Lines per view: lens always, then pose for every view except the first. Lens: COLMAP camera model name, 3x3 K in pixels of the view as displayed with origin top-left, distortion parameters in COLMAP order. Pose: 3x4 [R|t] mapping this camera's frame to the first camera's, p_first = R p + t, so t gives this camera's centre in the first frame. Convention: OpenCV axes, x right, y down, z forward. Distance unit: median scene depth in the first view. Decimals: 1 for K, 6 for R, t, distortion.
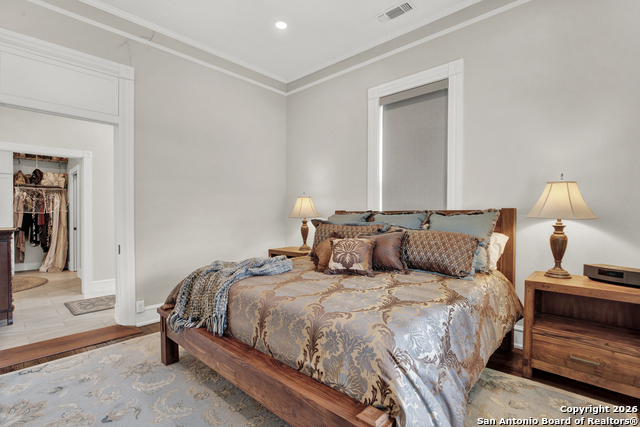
lens RADIAL K [[299.1, 0, 320.0], [0, 299.1, 213.5], [0, 0, 1]] dist [-0.026901, 0.008051]
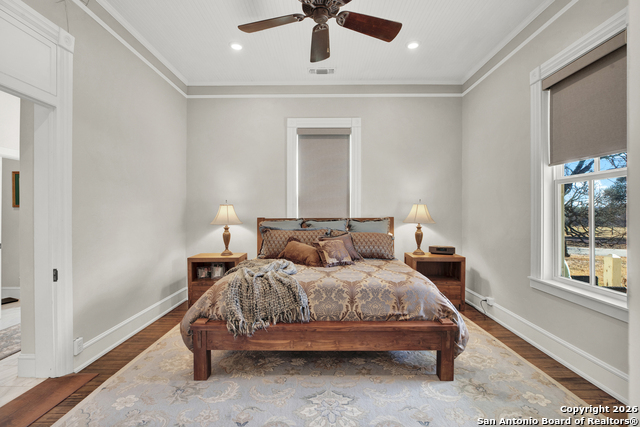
lens RADIAL K [[299.1, 0, 320.0], [0, 299.1, 213.5], [0, 0, 1]] dist [-0.026901, 0.008051]
pose [[0.742964, -0.000663, 0.669332, -0.875855], [0.002261, 0.999996, -0.001519, -0.040658], [-0.669328, 0.002642, 0.742962, 0.005627]]
